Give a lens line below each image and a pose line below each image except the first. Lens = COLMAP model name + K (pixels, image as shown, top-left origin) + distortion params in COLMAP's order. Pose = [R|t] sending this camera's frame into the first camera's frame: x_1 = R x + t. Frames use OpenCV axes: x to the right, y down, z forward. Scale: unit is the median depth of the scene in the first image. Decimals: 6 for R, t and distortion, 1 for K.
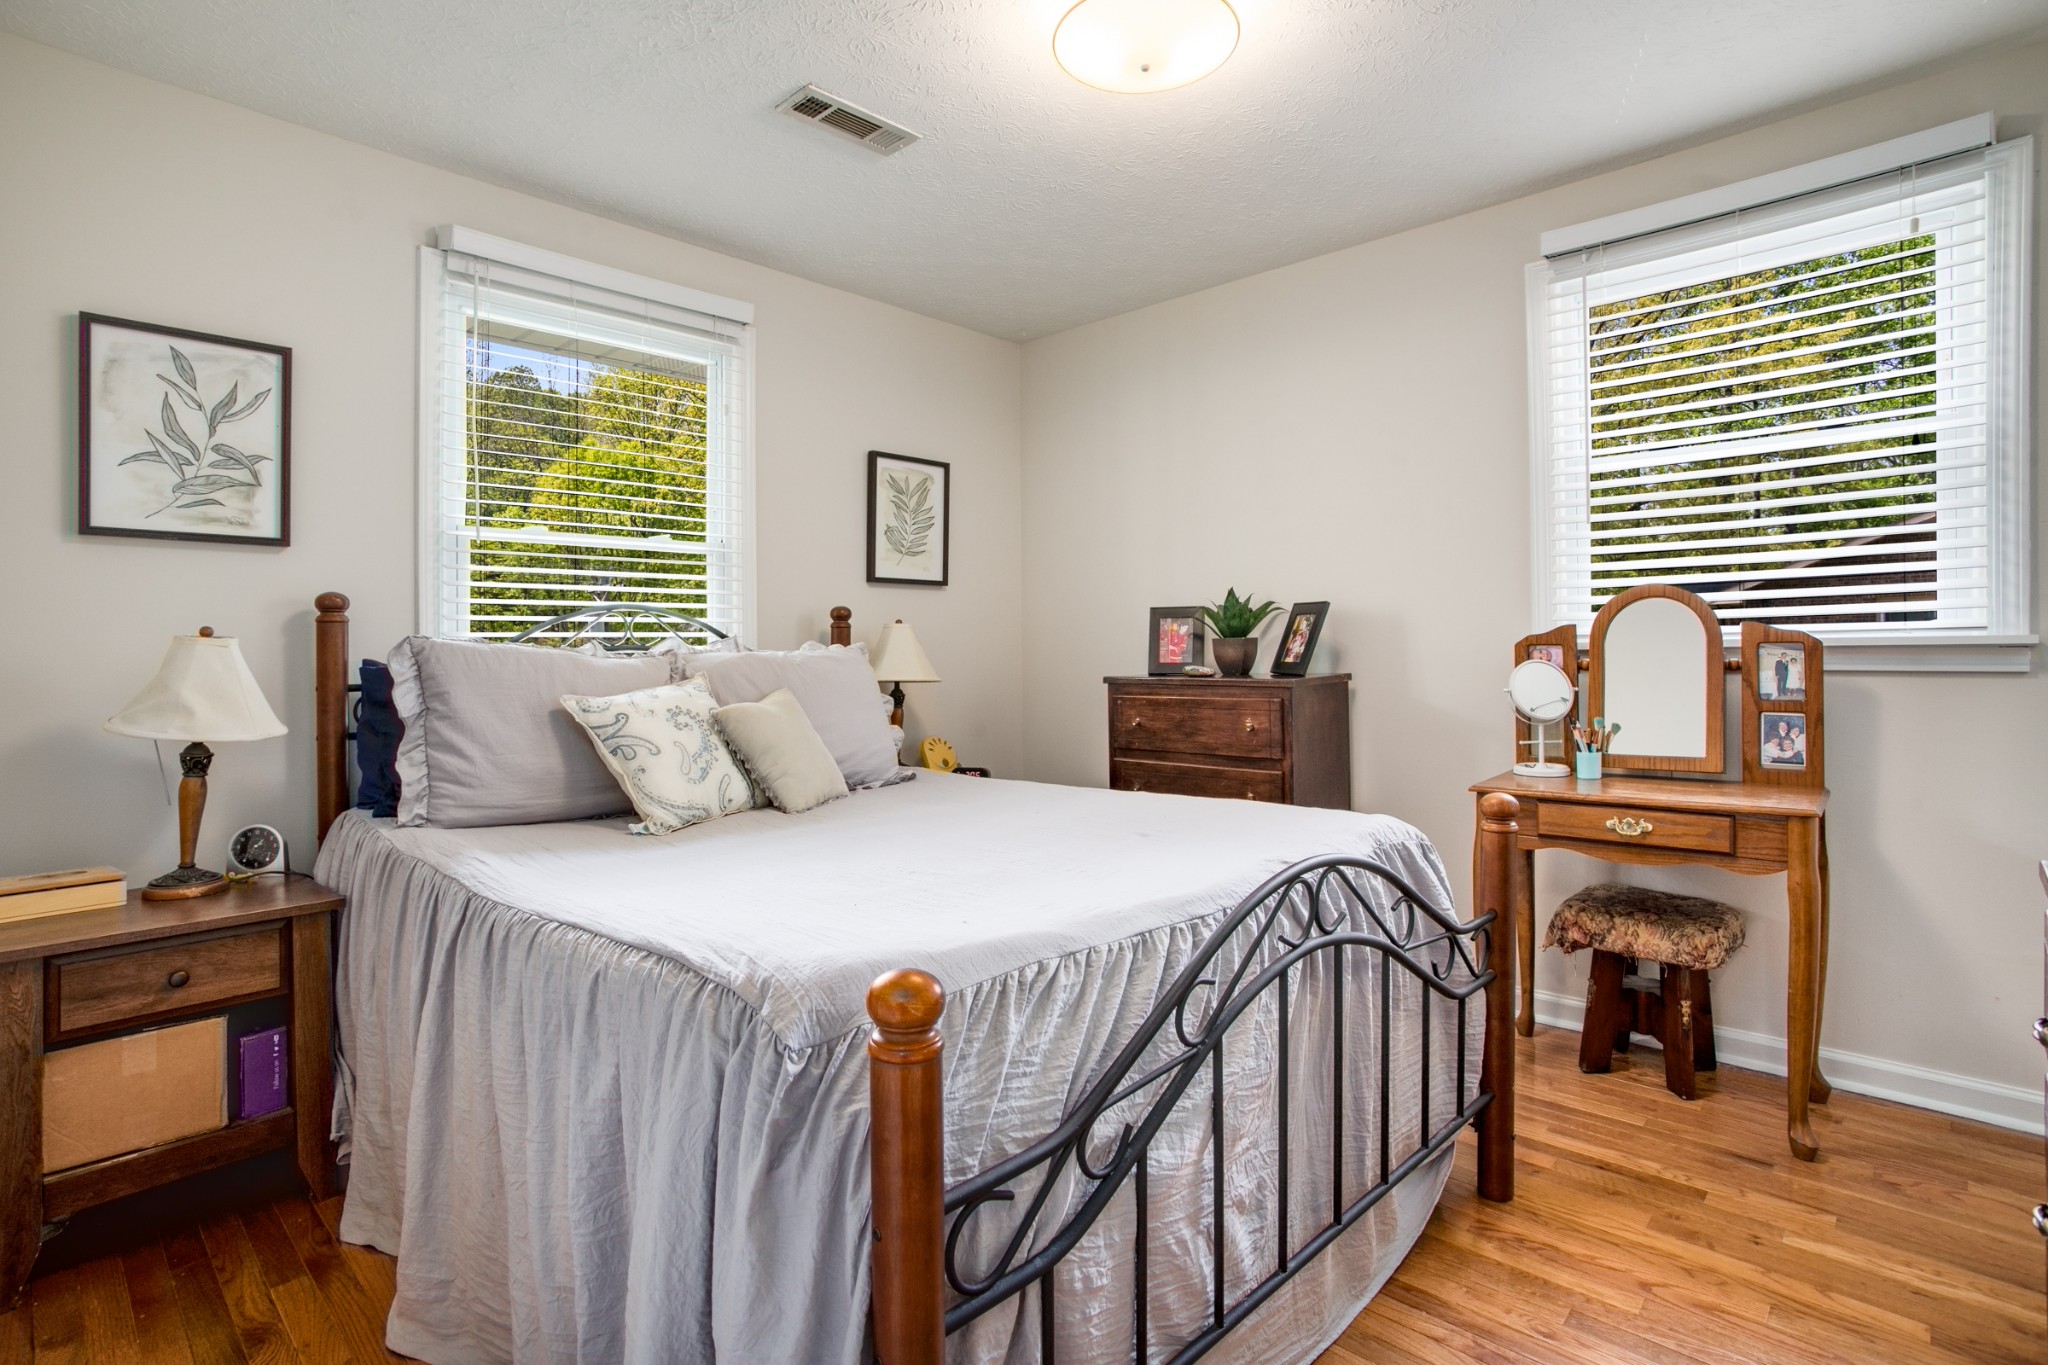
lens RADIAL K [[1004.6, 0, 1026.9], [0, 1004.6, 651.9], [0, 0, 1]] dist [-0.070540, 0.045386]
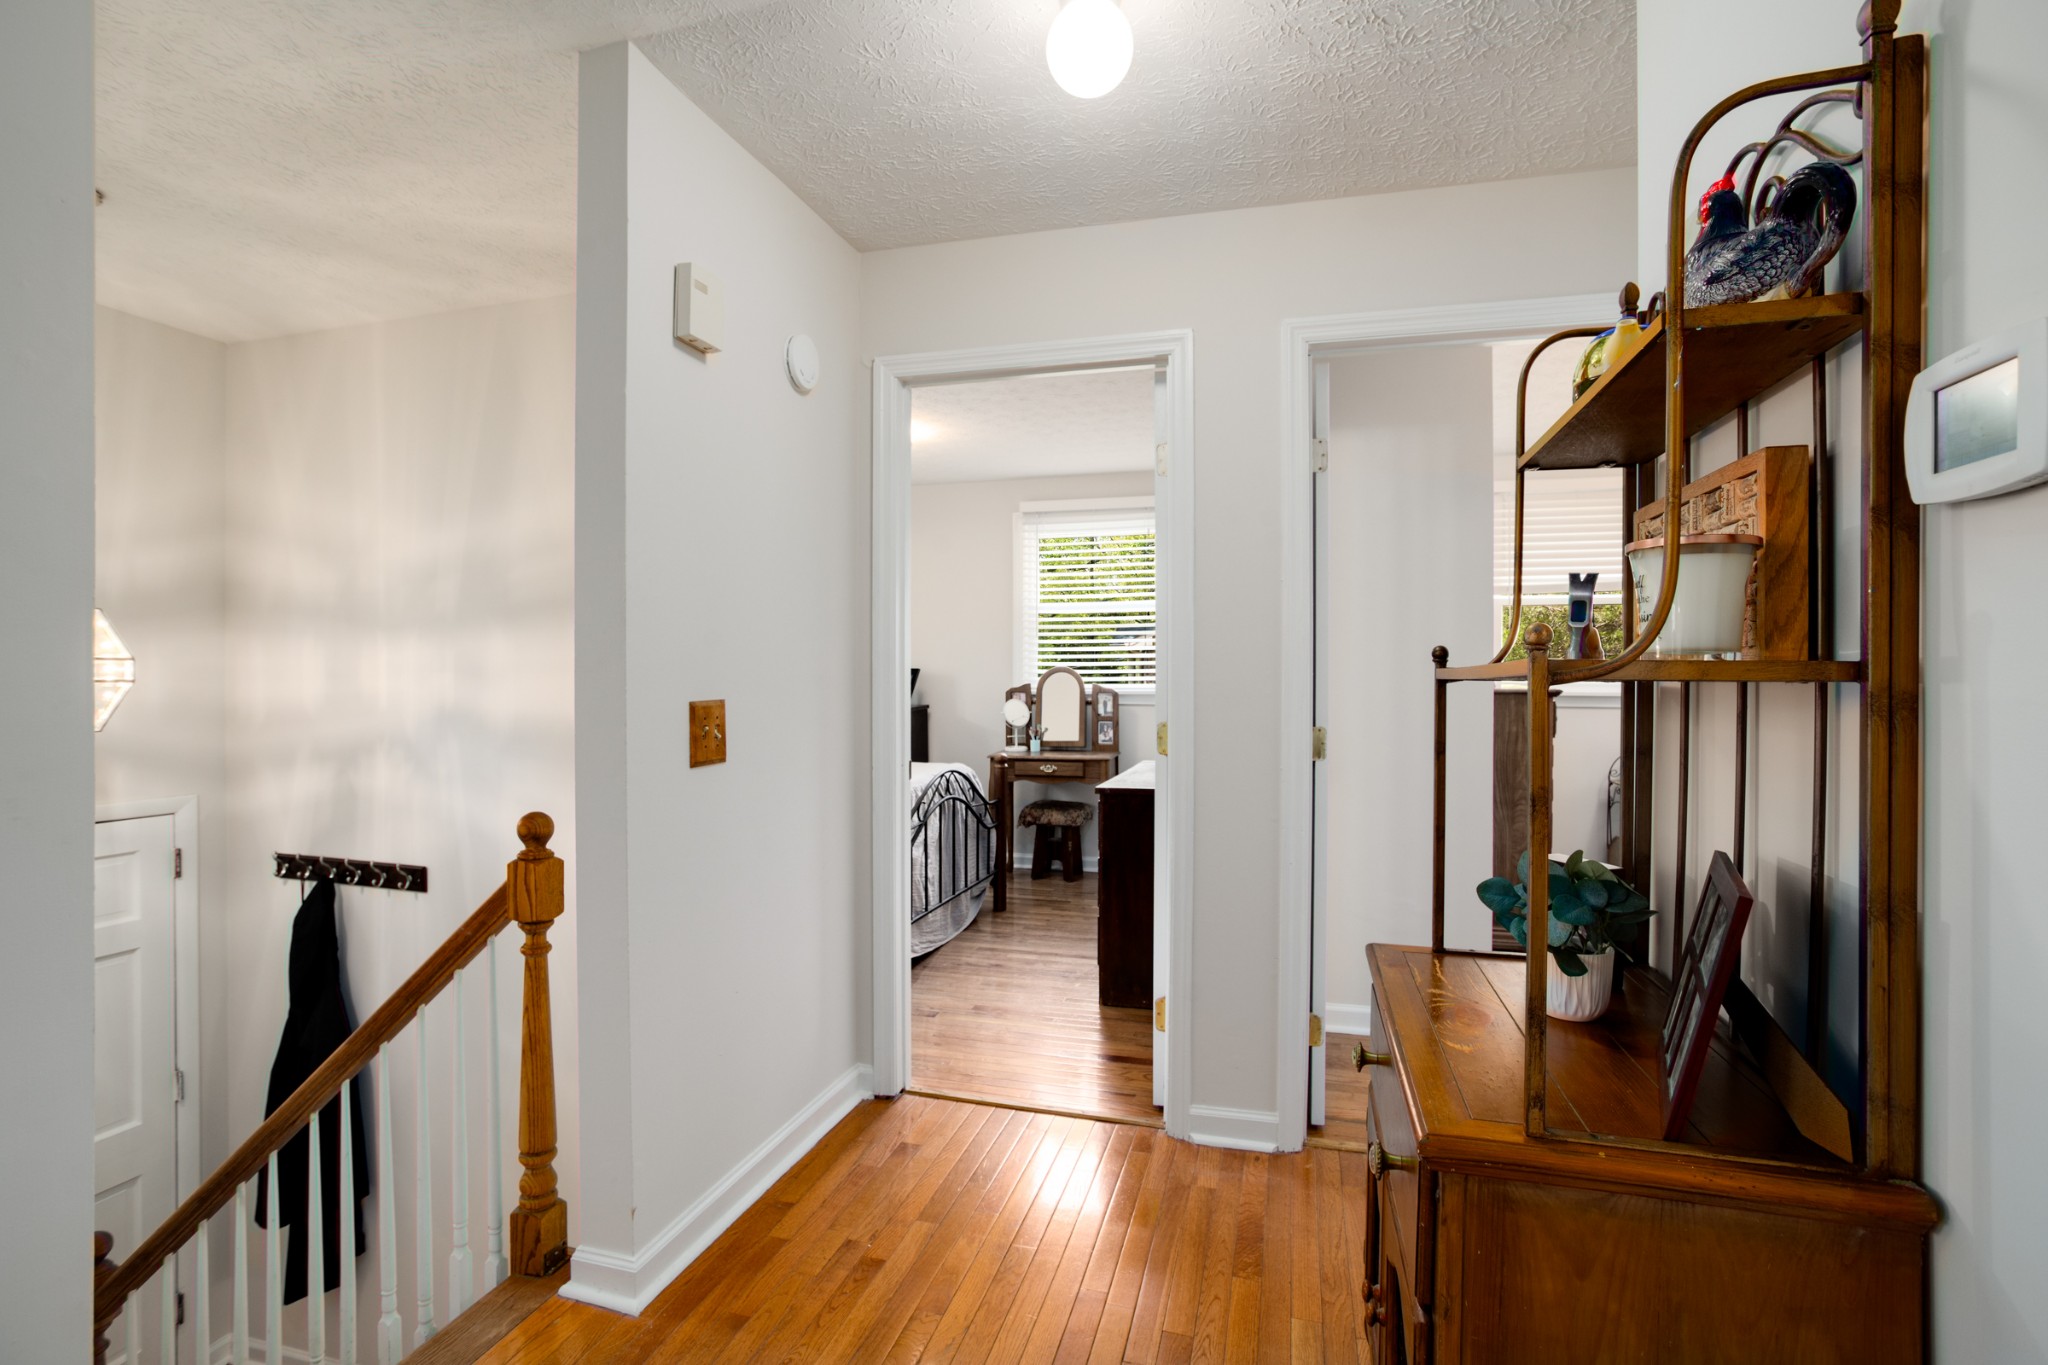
lens RADIAL K [[1004.6, 0, 1026.9], [0, 1004.6, 651.9], [0, 0, 1]] dist [-0.070540, 0.045386]
pose [[0.882240, 0.022533, 0.470260, -0.556069], [-0.011425, 0.999584, -0.026463, -0.040833], [-0.470660, 0.017974, 0.882131, -1.066863]]
